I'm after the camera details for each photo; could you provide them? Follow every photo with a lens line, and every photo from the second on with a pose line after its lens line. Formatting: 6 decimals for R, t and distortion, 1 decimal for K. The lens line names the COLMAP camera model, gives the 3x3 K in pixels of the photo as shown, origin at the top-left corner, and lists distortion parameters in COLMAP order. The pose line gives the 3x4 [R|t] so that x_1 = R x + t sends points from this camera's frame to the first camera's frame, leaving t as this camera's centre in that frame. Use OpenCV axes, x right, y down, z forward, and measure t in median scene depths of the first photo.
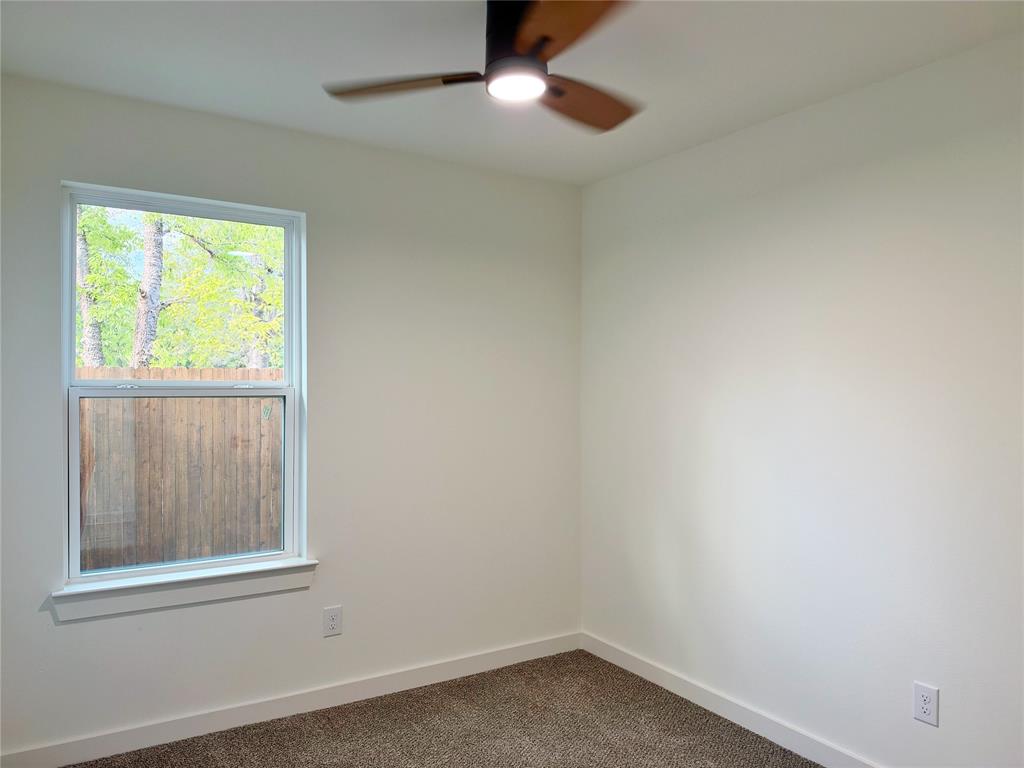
lens RADIAL K [[746.3, 0, 512.0], [0, 746.3, 384.0], [0, 0, 1]] dist [0.007977, -0.036646]
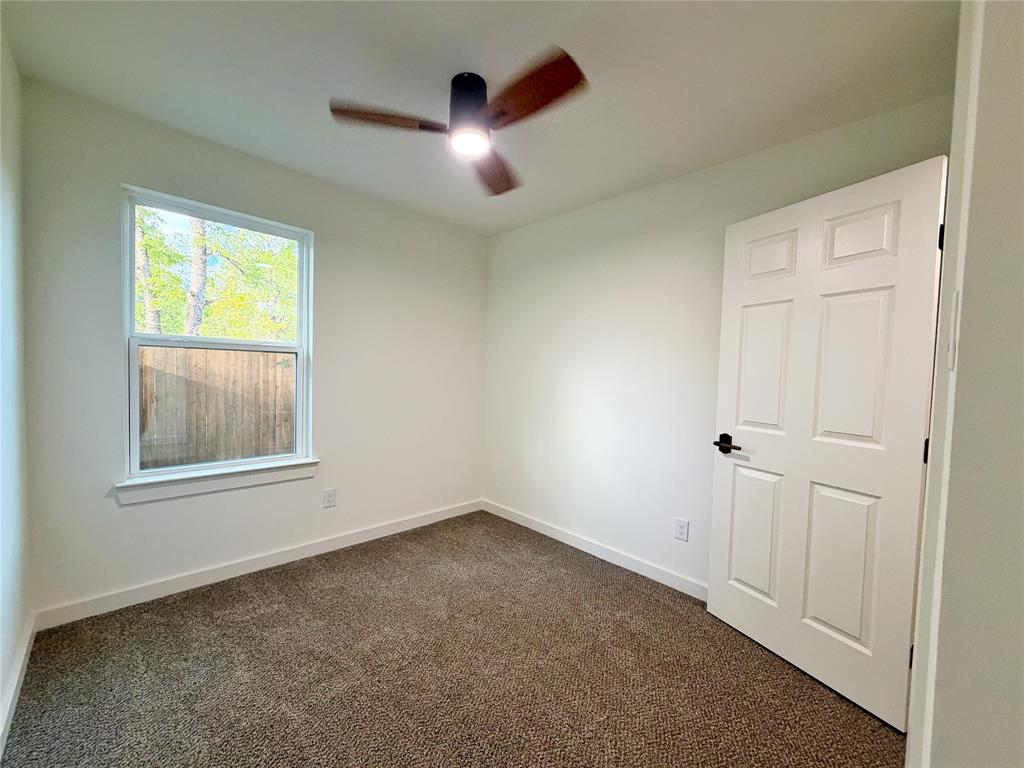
lens RADIAL K [[409.0, 0, 512.0], [0, 409.0, 384.0], [0, 0, 1]] dist [-0.000724, 0.000189]
pose [[0.979110, 0.017939, 0.202537, -0.040316], [-0.025014, 0.999161, 0.032426, 0.039025], [-0.201785, -0.036815, 0.978738, 0.086019]]
